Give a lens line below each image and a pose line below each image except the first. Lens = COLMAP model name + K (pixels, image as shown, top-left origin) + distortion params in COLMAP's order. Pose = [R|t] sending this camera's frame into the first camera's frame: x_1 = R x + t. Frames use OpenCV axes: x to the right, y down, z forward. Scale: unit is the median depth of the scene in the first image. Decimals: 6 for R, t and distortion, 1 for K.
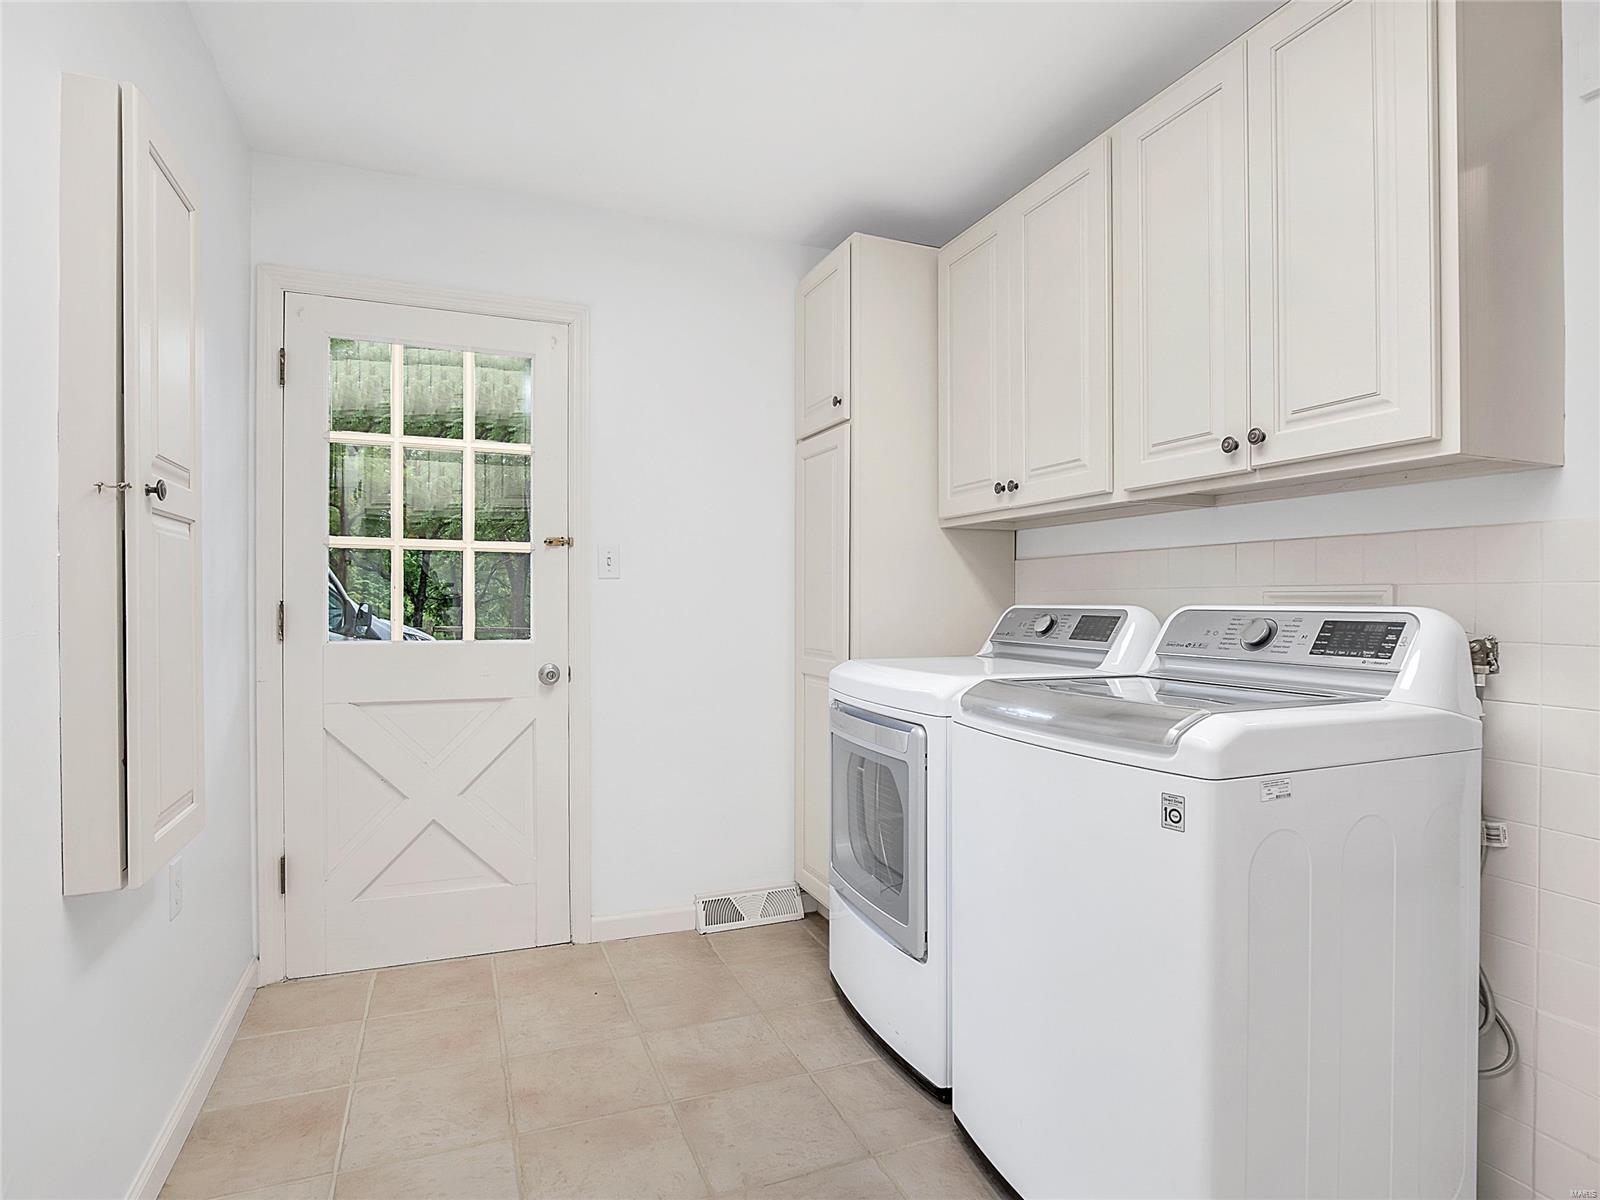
lens RADIAL K [[884.9, 0, 800.3], [0, 884.9, 594.6], [0, 0, 1]] dist [-0.003144, -0.000167]
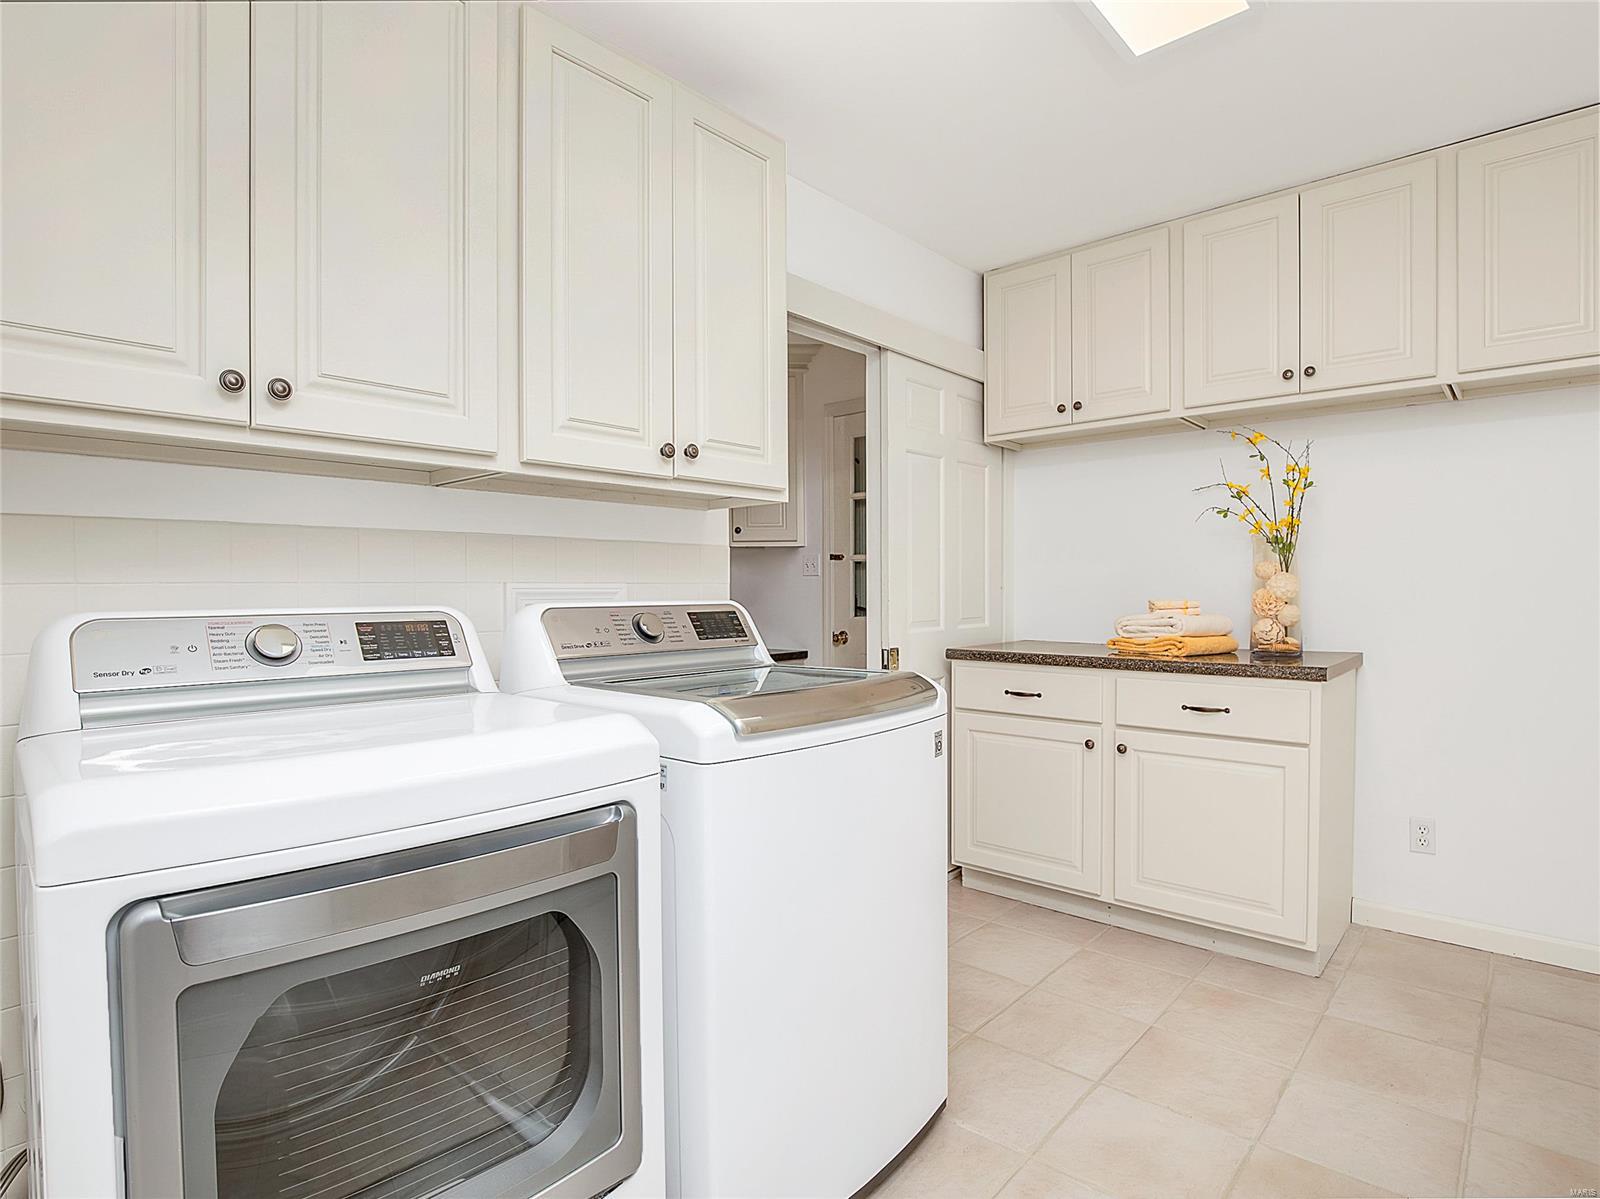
lens RADIAL K [[884.9, 0, 801.9], [0, 884.9, 601.5], [0, 0, 1]] dist [-0.003144, -0.000167]
pose [[-0.452898, -0.002525, 0.891559, -0.434064], [0.007059, 0.999954, 0.006418, 0.005904], [-0.891534, 0.009200, -0.452860, 1.079879]]
